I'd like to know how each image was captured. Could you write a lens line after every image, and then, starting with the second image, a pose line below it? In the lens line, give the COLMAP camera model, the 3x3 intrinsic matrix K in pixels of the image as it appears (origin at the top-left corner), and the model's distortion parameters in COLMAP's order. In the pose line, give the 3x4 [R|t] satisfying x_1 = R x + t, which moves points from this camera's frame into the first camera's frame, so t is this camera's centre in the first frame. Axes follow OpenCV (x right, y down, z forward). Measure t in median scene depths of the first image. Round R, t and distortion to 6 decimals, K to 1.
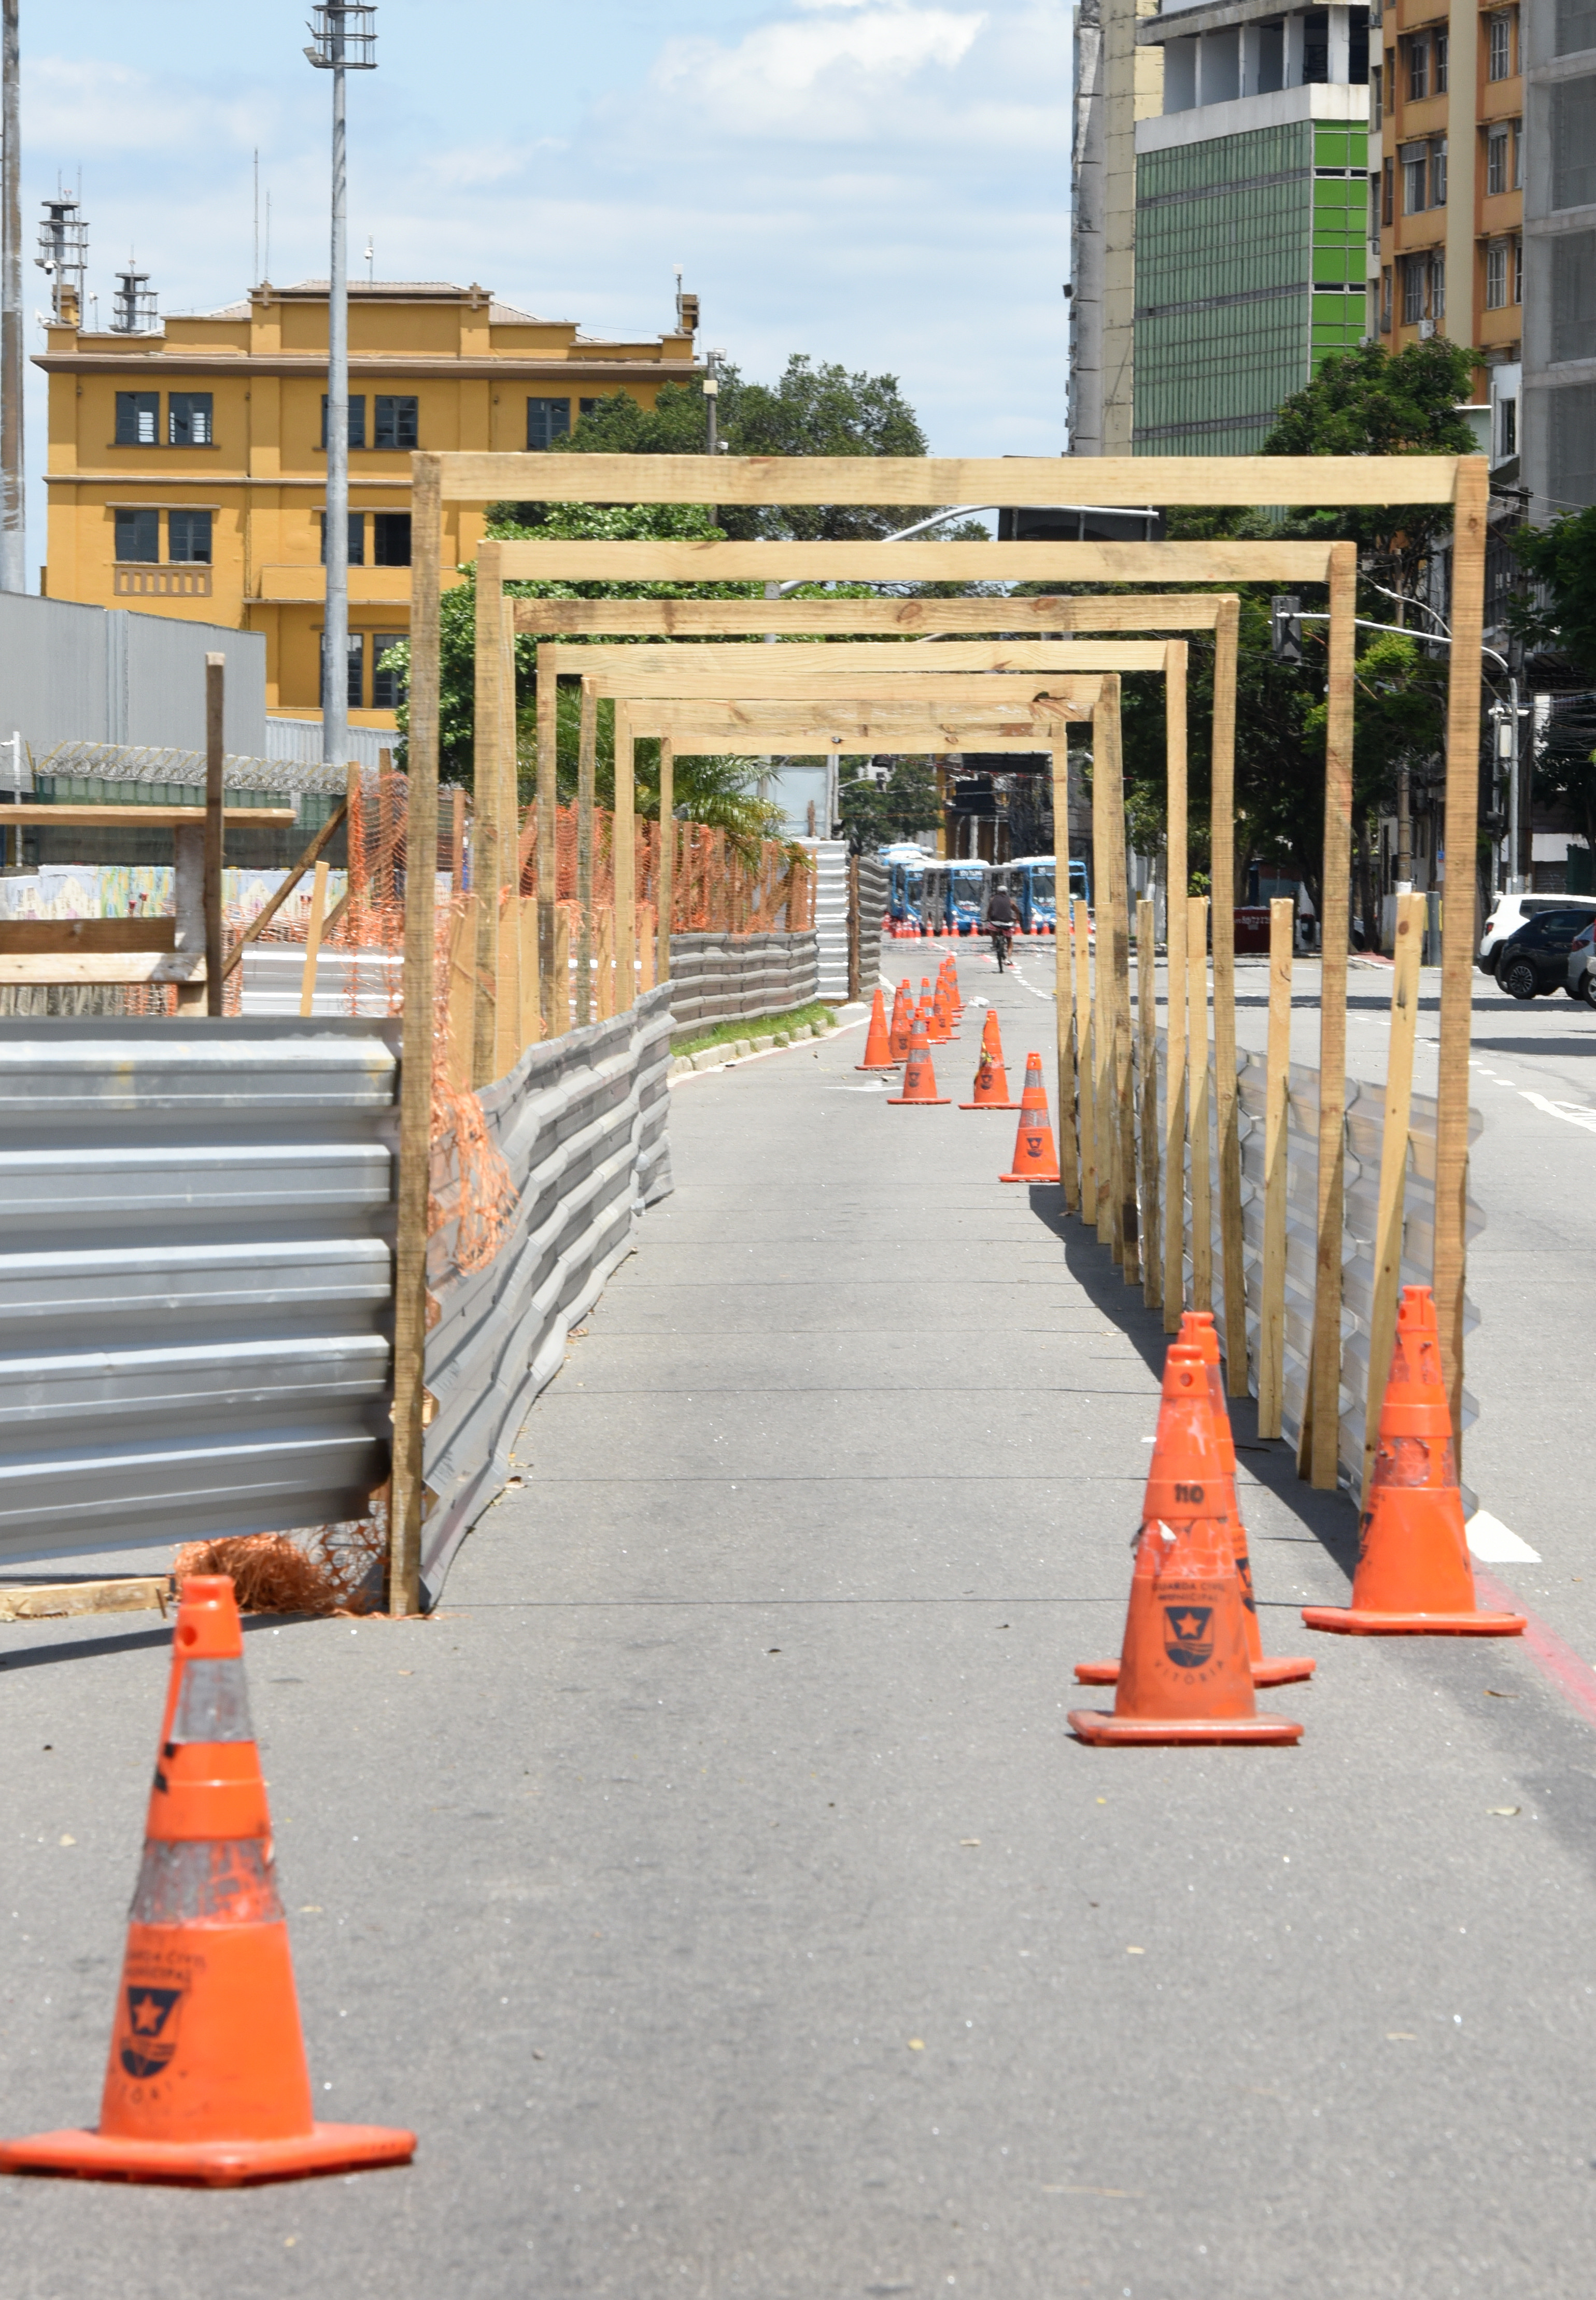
lens RADIAL K [[12857.4, 0, 993.6], [0, 12857.4, 982.9], [0, 0, 1]] dist [1.147500, -9.367867]
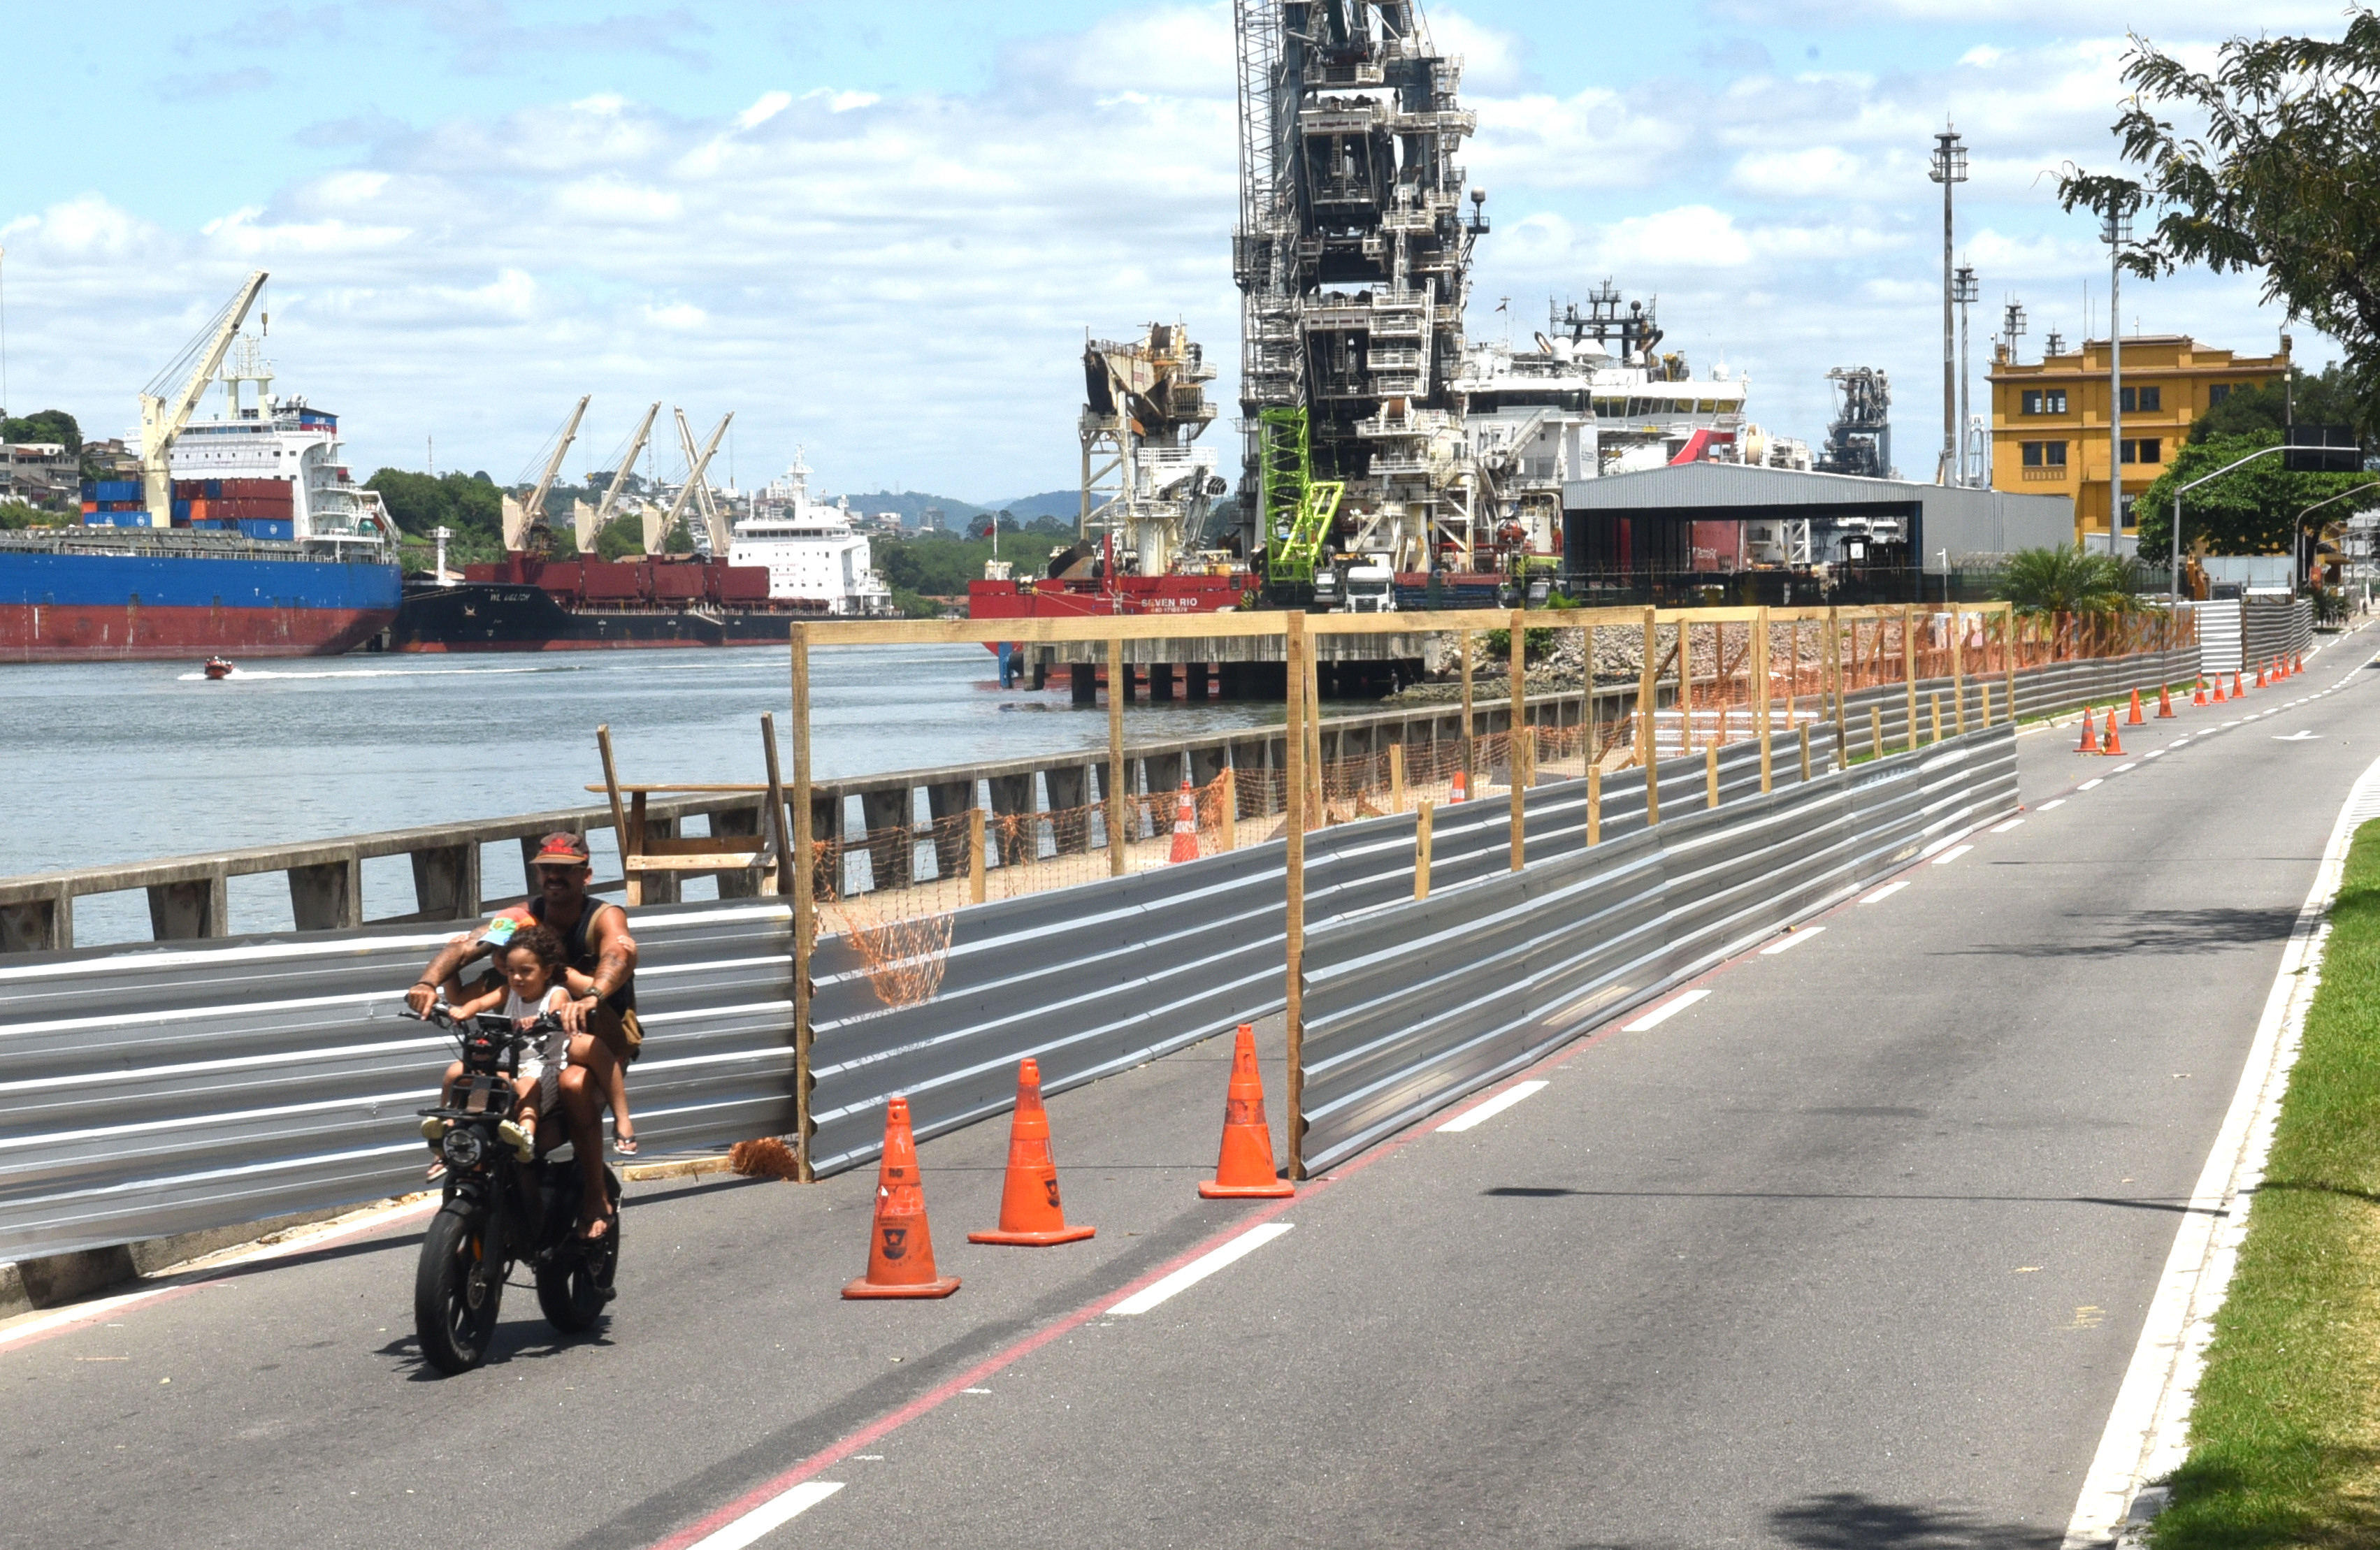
lens RADIAL K [[5584.9, 0, 1103.3], [0, 5584.9, 778.3], [0, 0, 1]] dist [0.215170, -0.354425]
pose [[0.969366, -0.018463, -0.244927, 0.123039], [0.024289, 0.999489, 0.020785, -0.018503], [0.244418, -0.026098, 0.969319, 0.075540]]
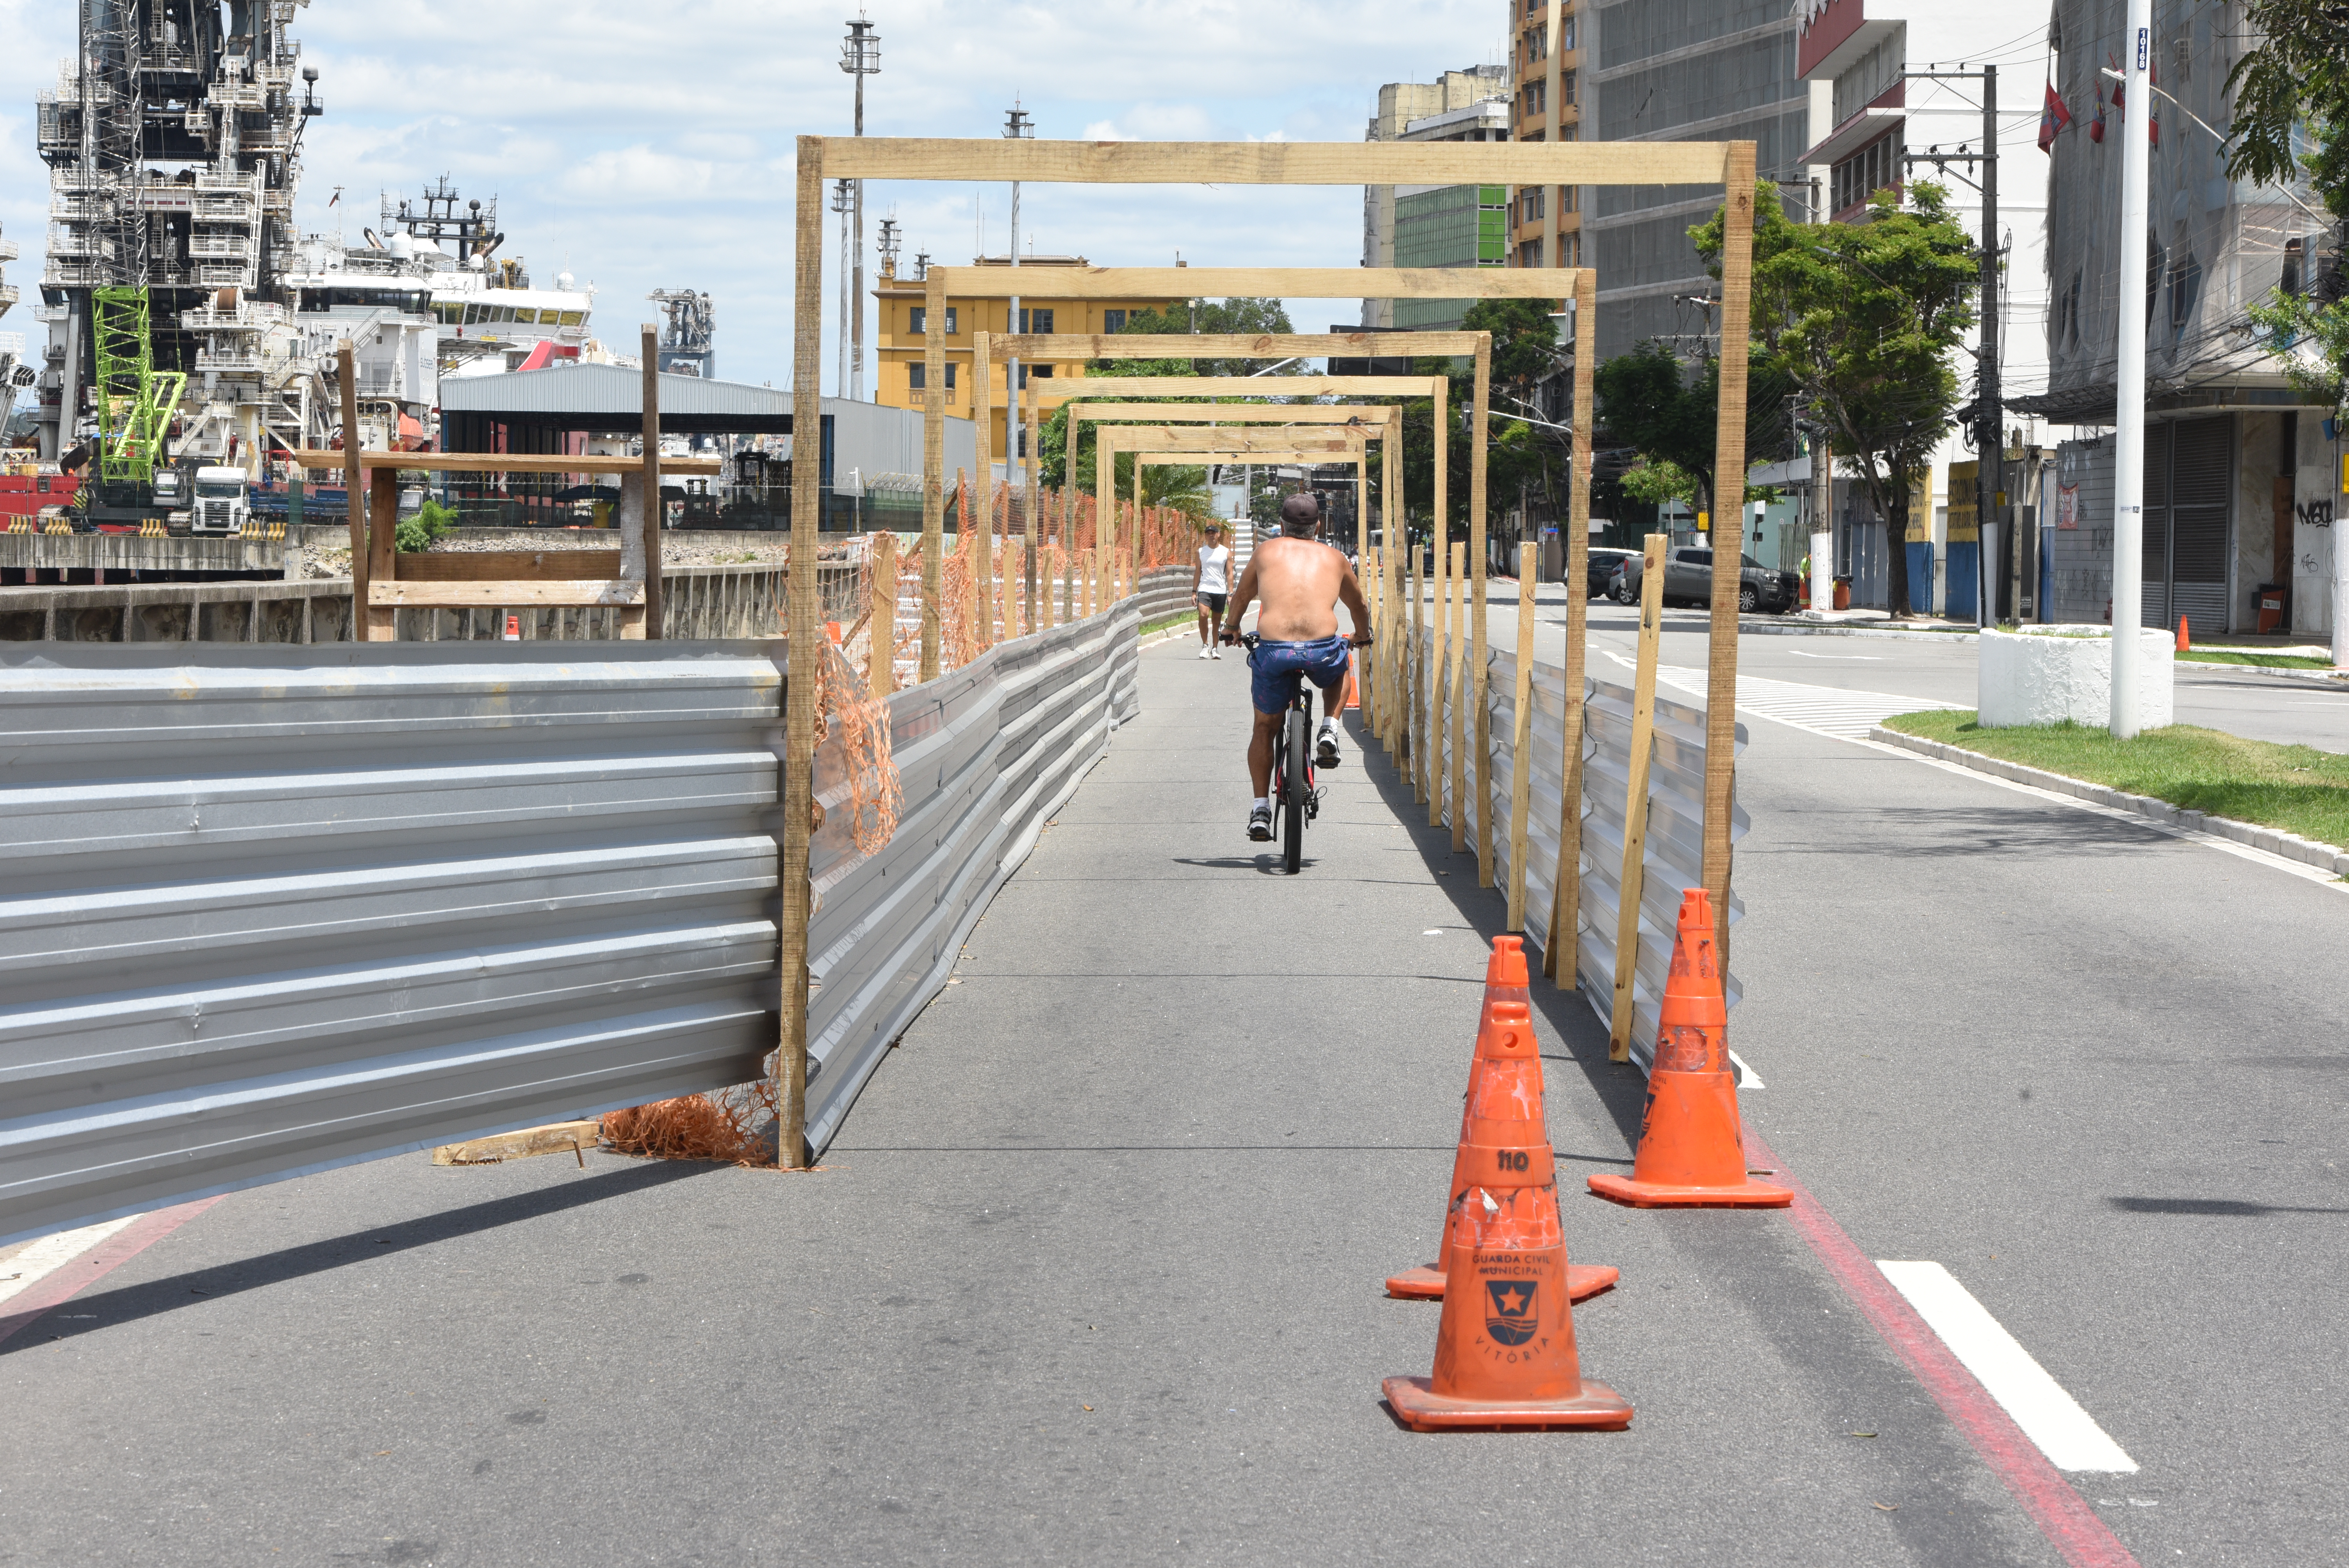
lens RADIAL K [[5921.6, 0, 1174.5], [0, 5921.6, 784.0], [0, 0, 1]] dist [0.102705, 0.443295]
pose [[0.999665, 0.004871, -0.025400, 0.000601], [-0.004031, 0.999446, 0.033025, -0.001052], [0.025547, -0.032912, 0.999132, 0.265453]]
